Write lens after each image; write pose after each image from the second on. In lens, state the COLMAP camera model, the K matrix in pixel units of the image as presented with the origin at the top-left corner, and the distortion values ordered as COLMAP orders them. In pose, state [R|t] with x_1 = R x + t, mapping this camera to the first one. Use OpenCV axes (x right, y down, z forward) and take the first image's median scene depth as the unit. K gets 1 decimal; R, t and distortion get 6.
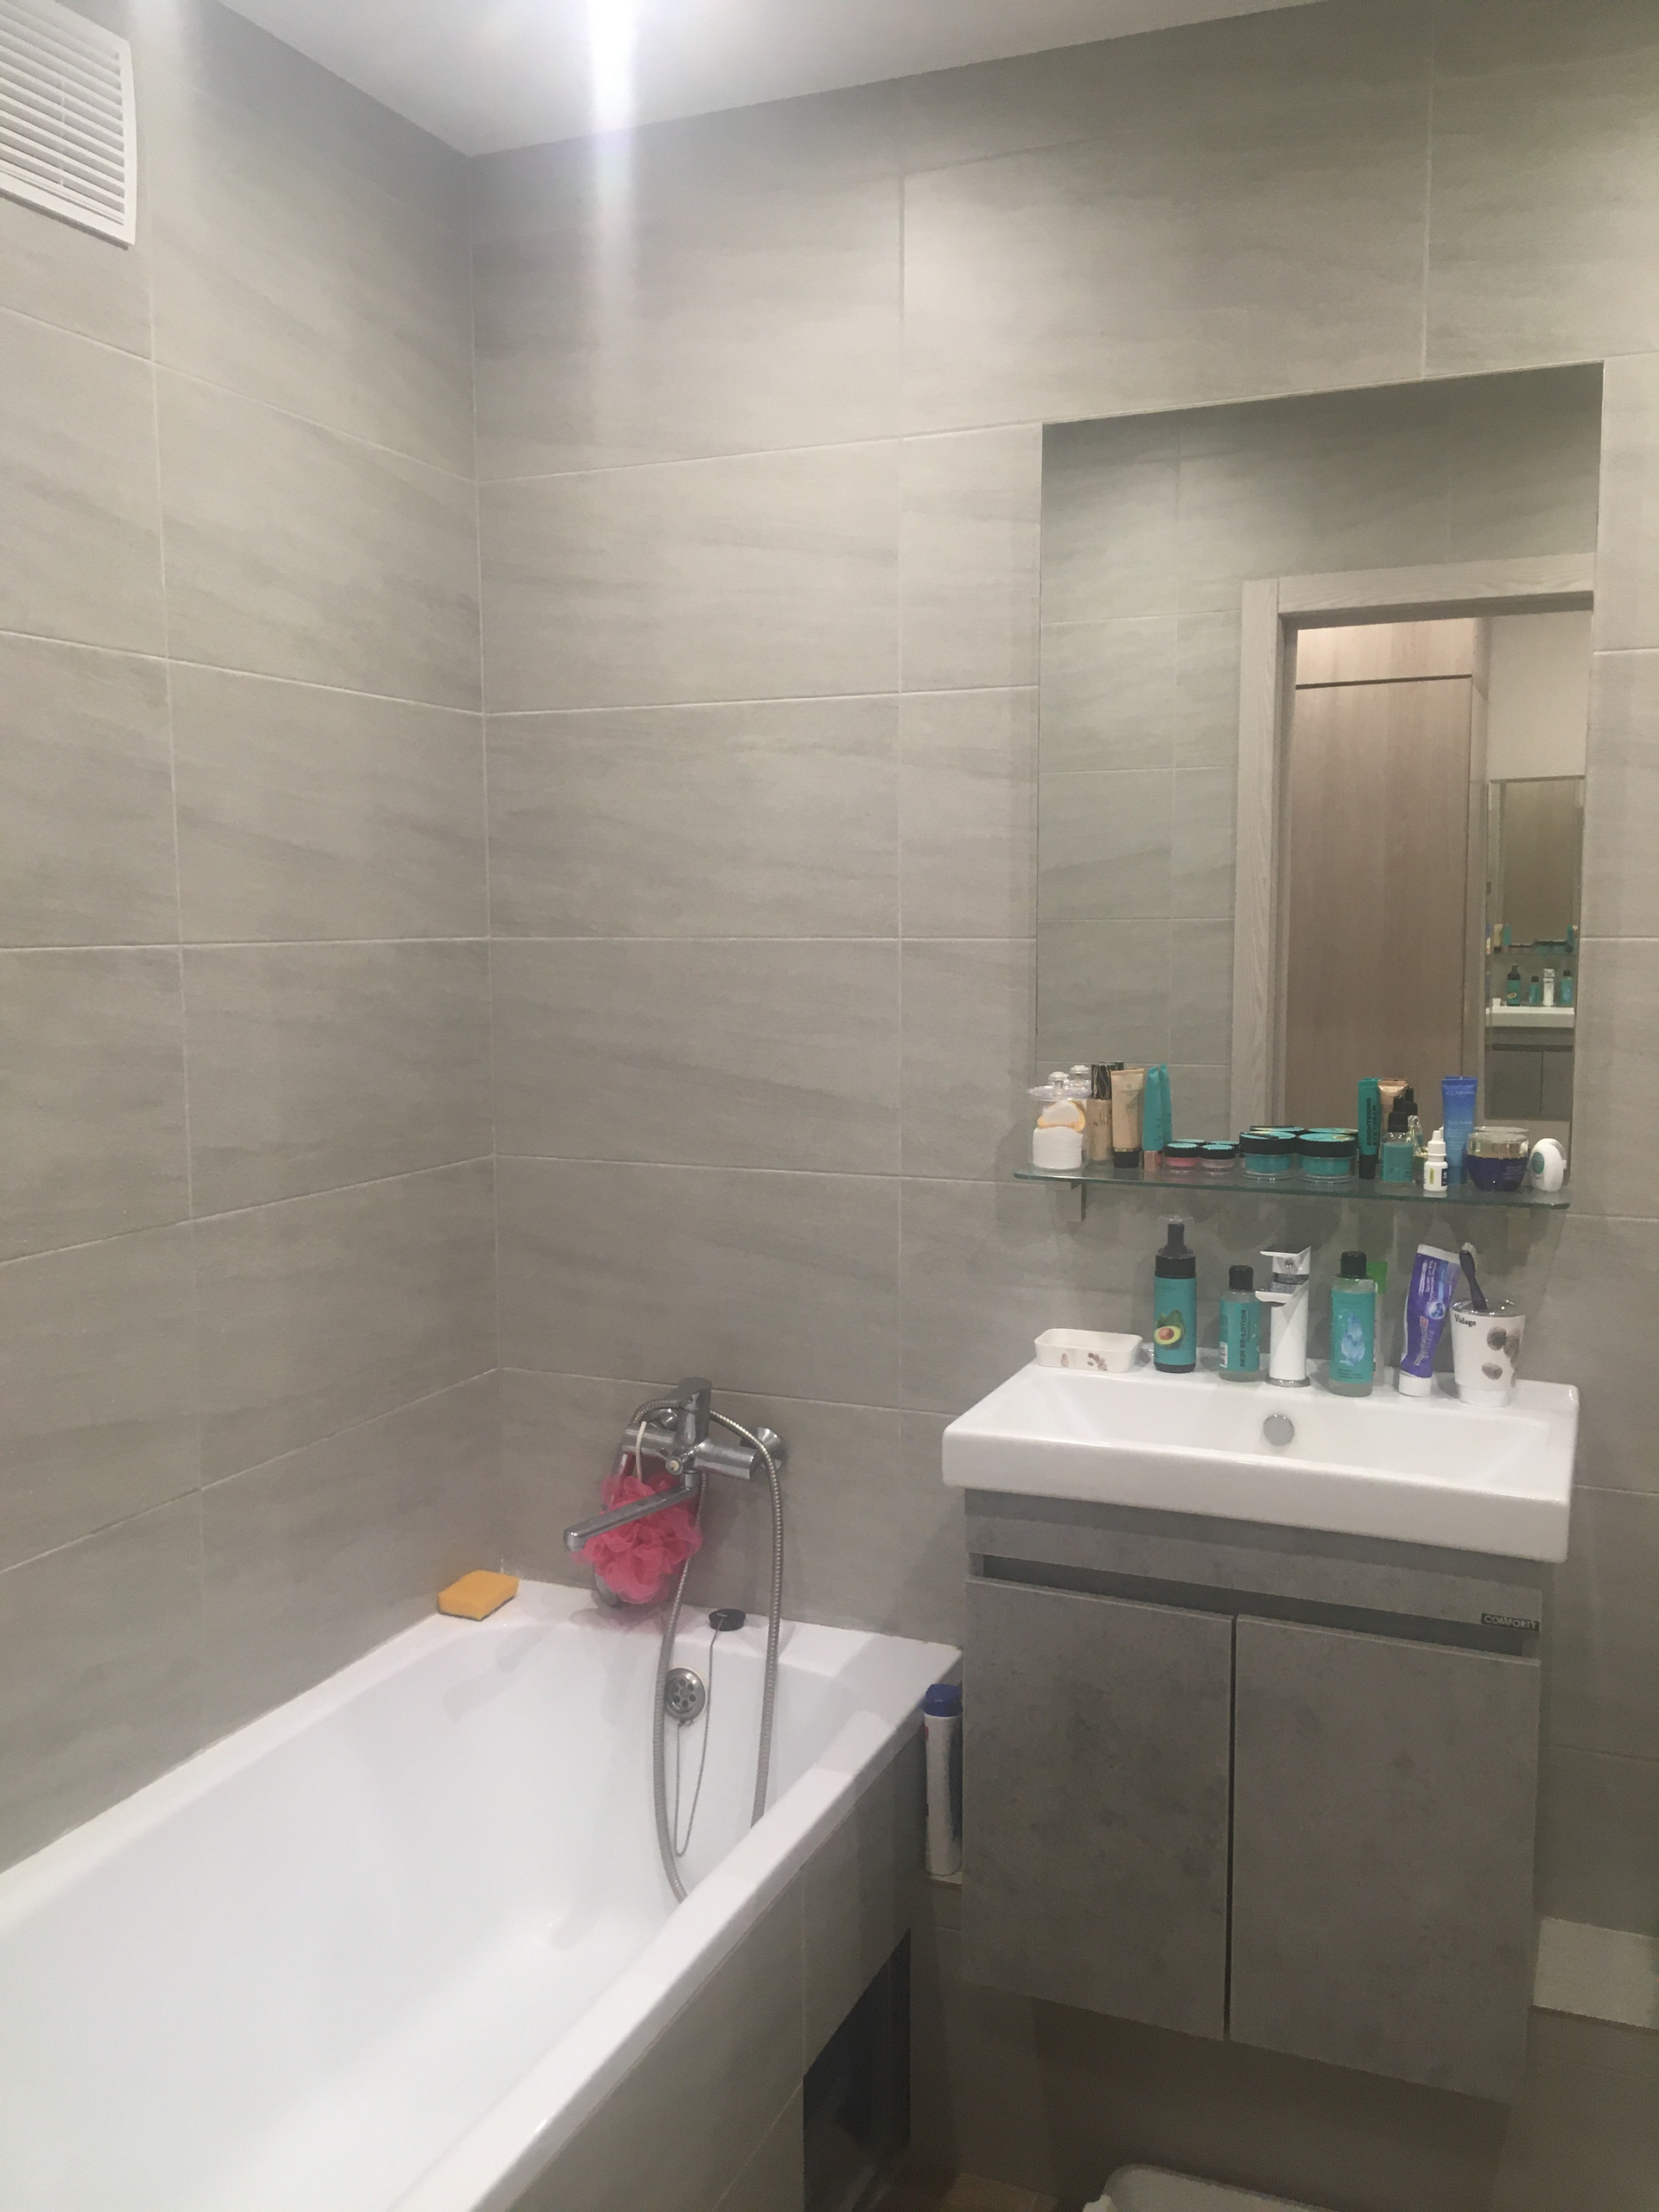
lens RADIAL K [[1876.7, 0, 828.5], [0, 1876.7, 1099.7], [0, 0, 1]] dist [0.086196, -0.067385]
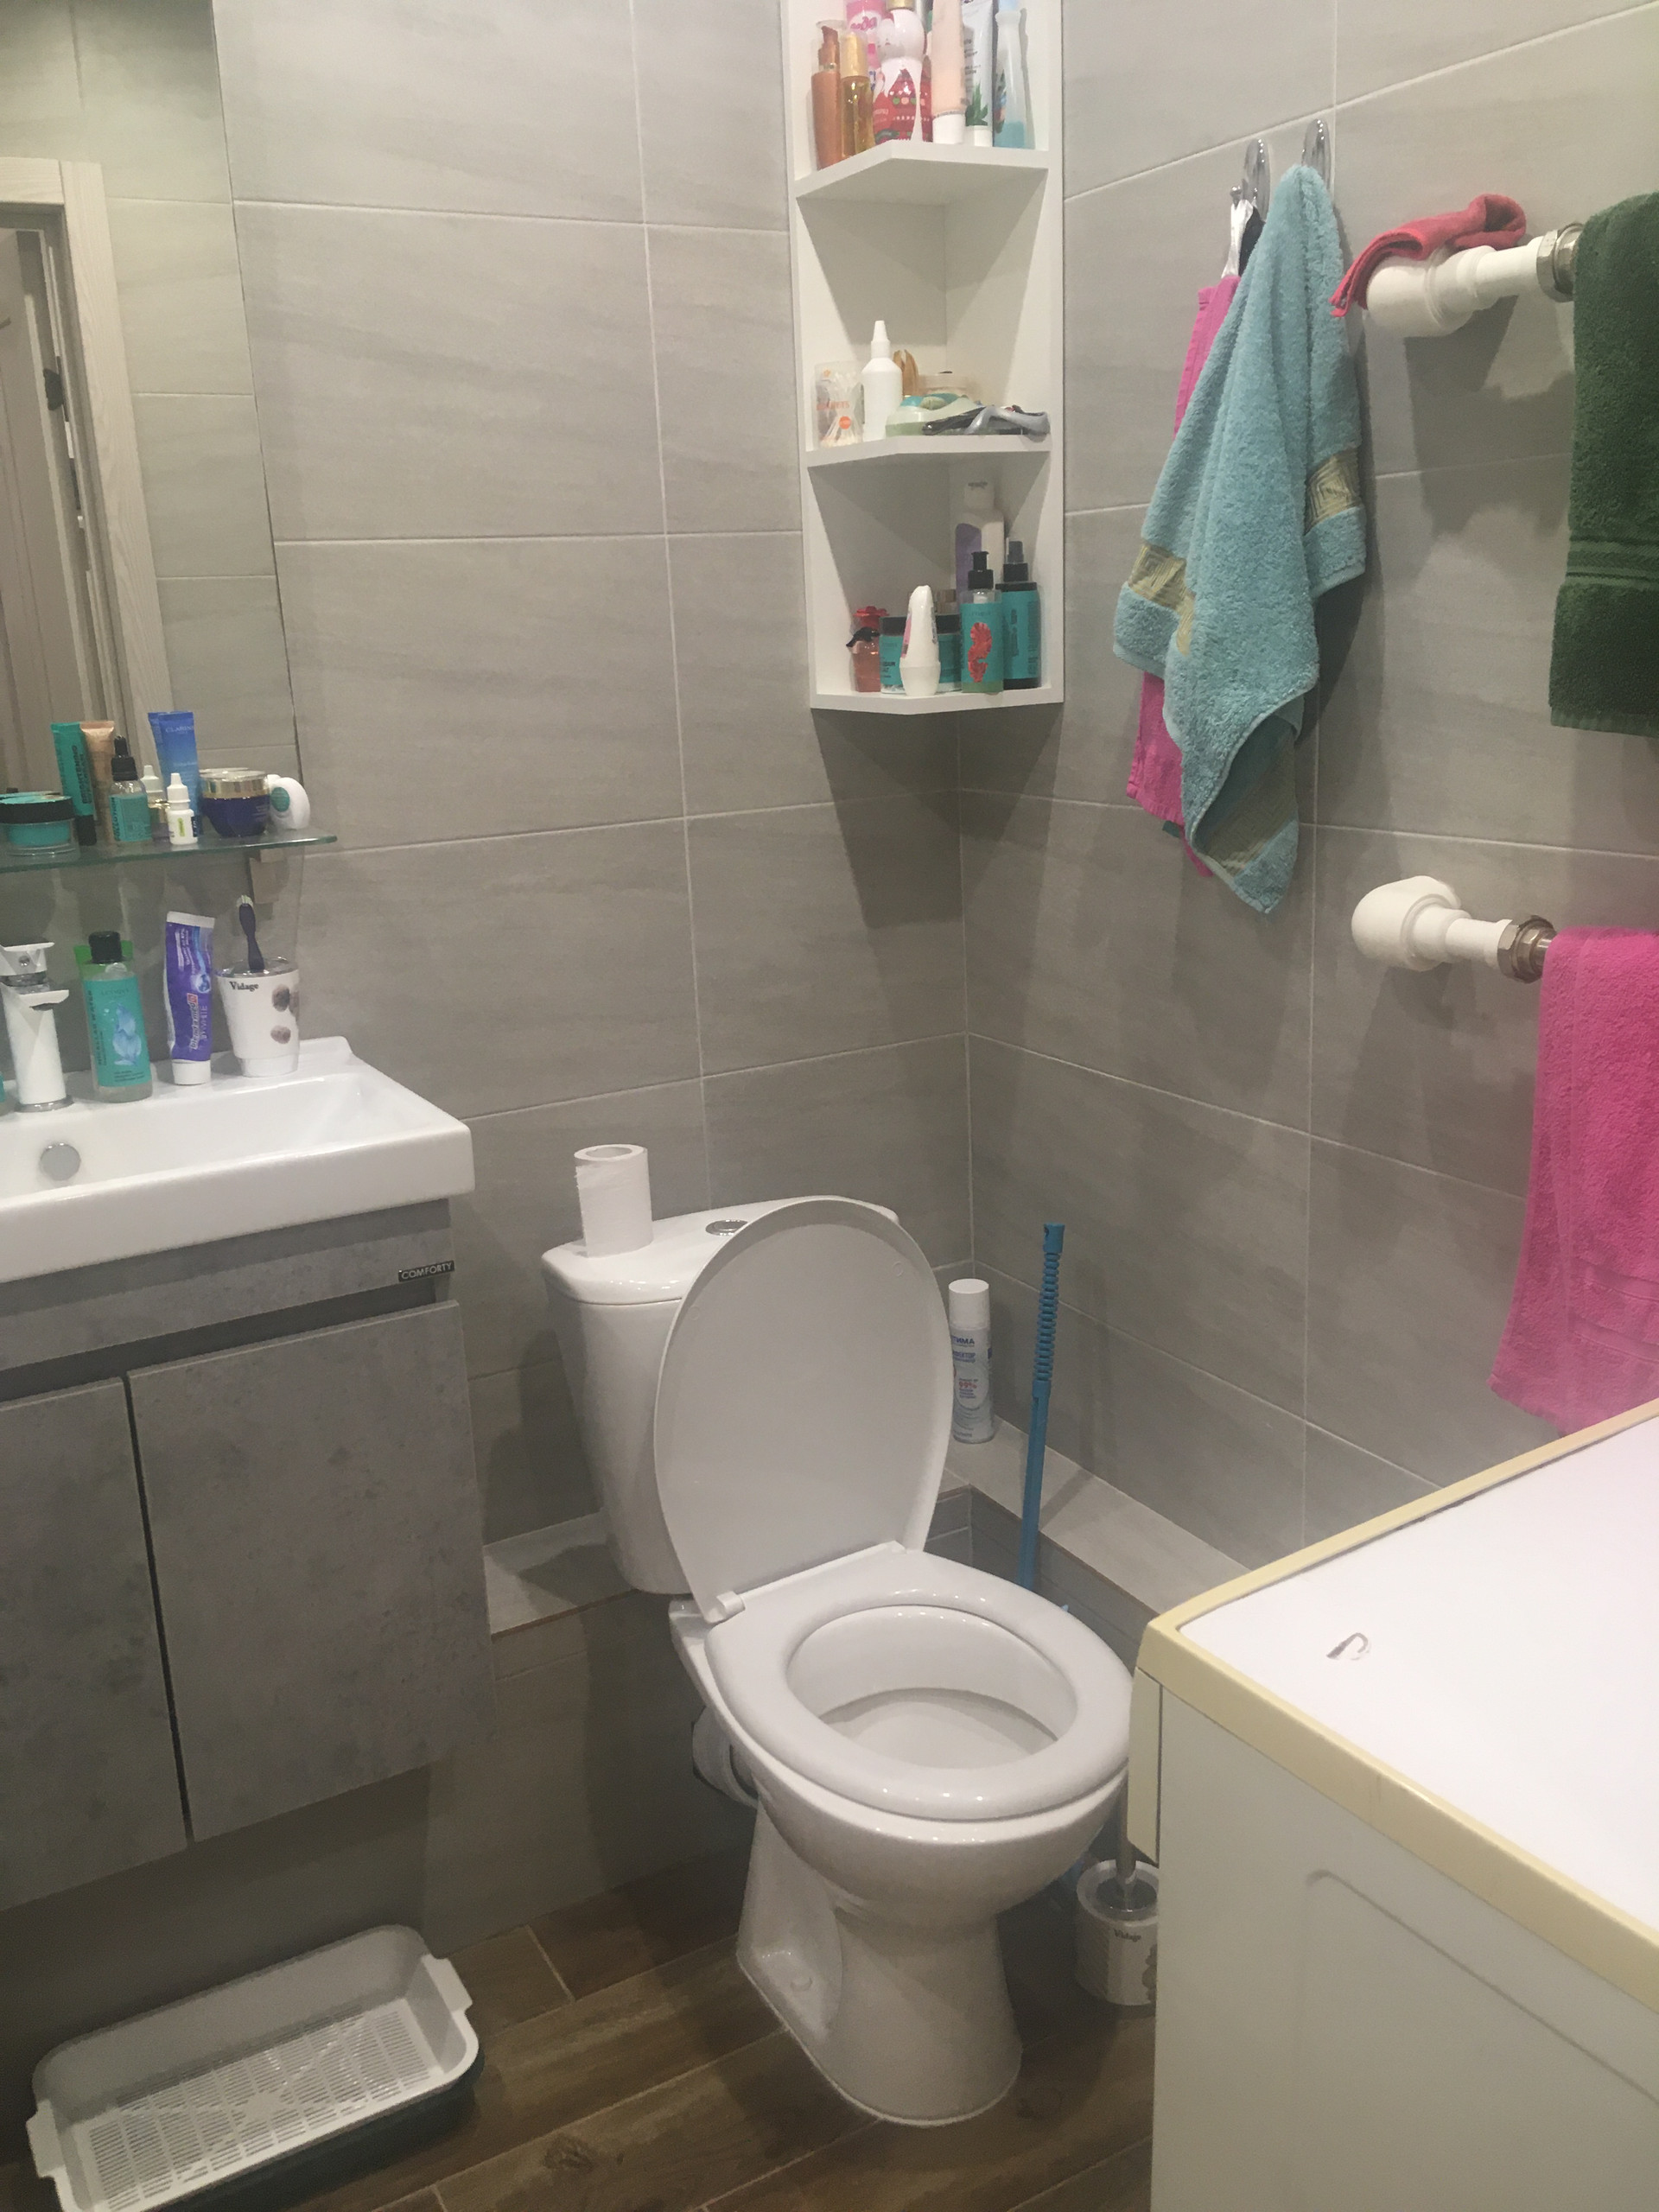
lens RADIAL K [[1876.7, 0, 828.5], [0, 1876.7, 1099.7], [0, 0, 1]] dist [0.086196, -0.067385]
pose [[0.616281, -0.224993, 0.754702, -0.175691], [0.123736, 0.974082, 0.189353, 0.033810], [-0.777745, -0.023311, 0.628148, 0.222960]]
